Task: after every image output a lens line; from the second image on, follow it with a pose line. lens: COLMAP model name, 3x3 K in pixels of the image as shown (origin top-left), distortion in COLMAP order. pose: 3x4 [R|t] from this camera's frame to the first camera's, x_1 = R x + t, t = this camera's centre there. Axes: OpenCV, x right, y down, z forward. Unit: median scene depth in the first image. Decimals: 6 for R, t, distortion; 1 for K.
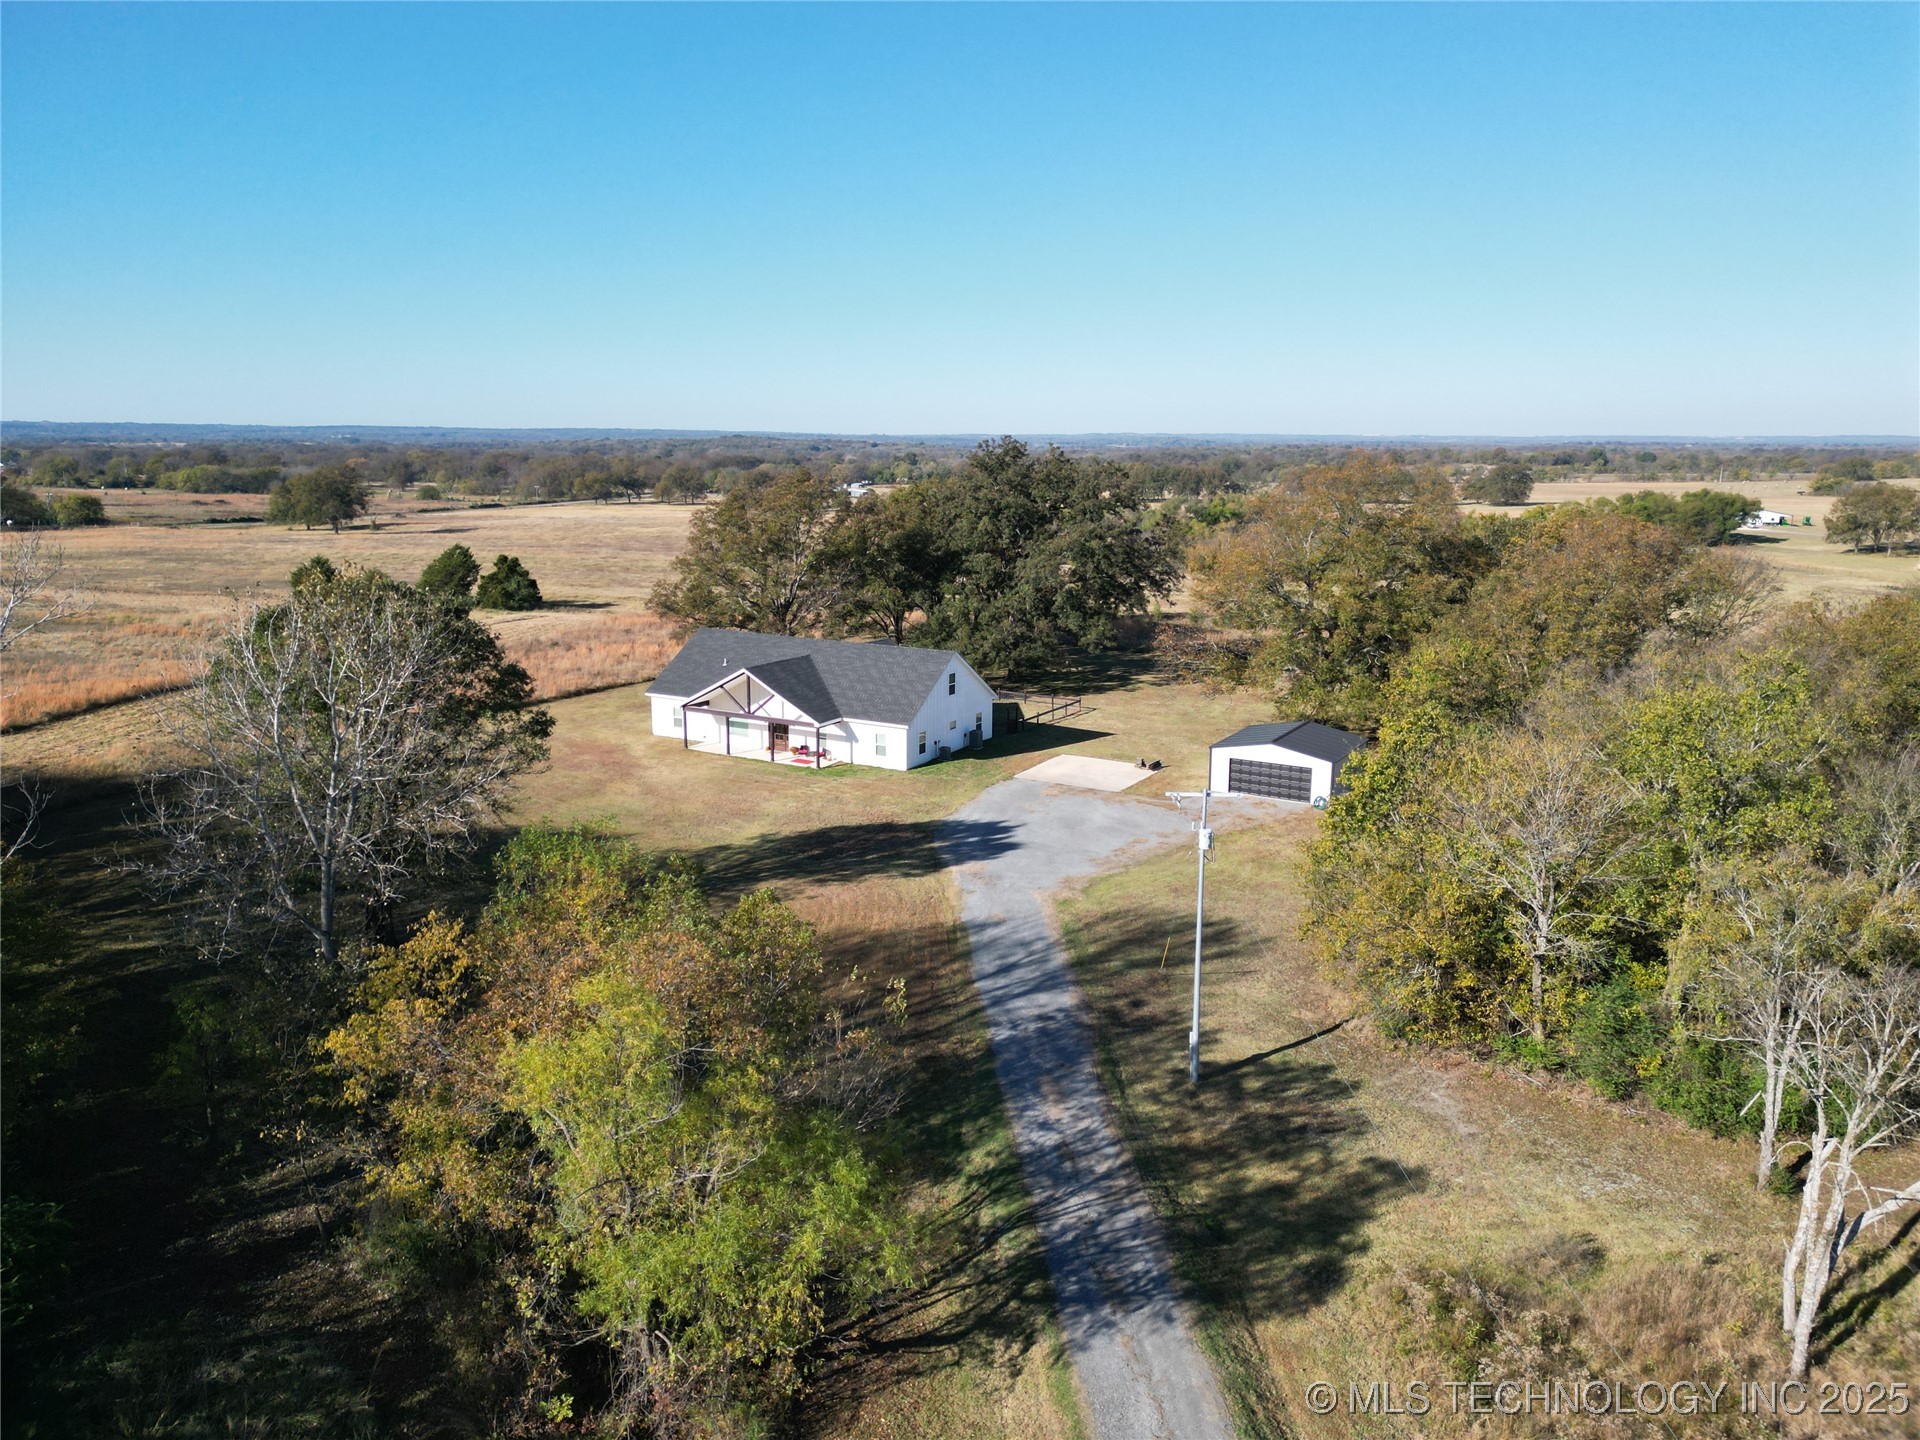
lens RADIAL K [[1327.7, 0, 964.8], [0, 1327.7, 732.7], [0, 0, 1]] dist [0.046014, -0.008290]
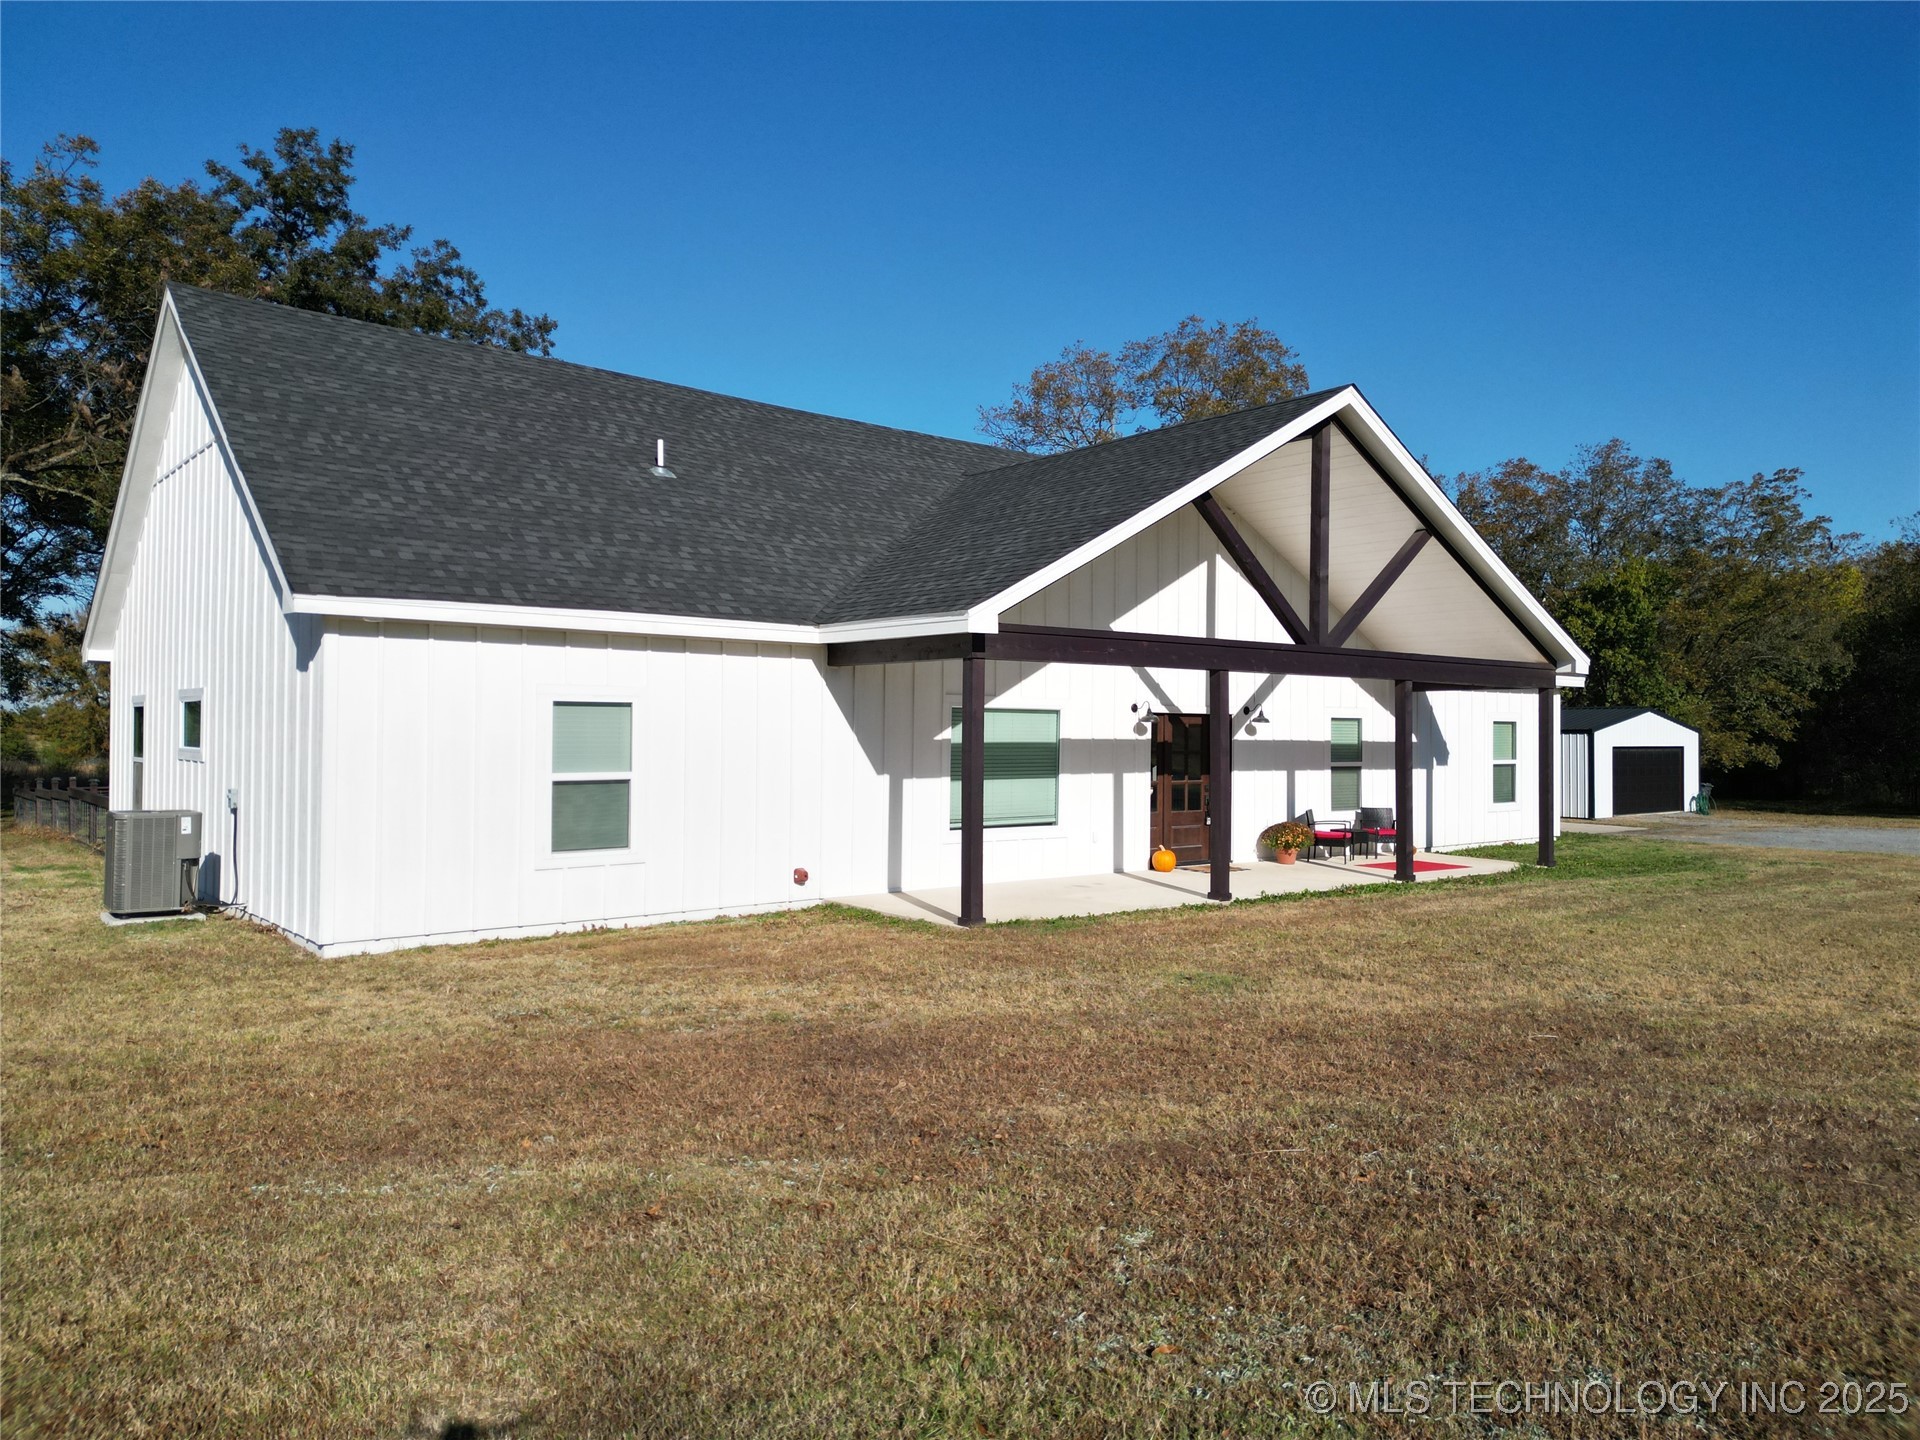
lens RADIAL K [[1327.7, 0, 960.7], [0, 1327.7, 709.8], [0, 0, 1]] dist [0.046014, -0.008290]
pose [[0.378872, -0.001637, 0.925448, -0.347141], [0.172970, 0.982502, -0.069075, -0.001379], [-0.909141, 0.186245, 0.372526, 0.980760]]
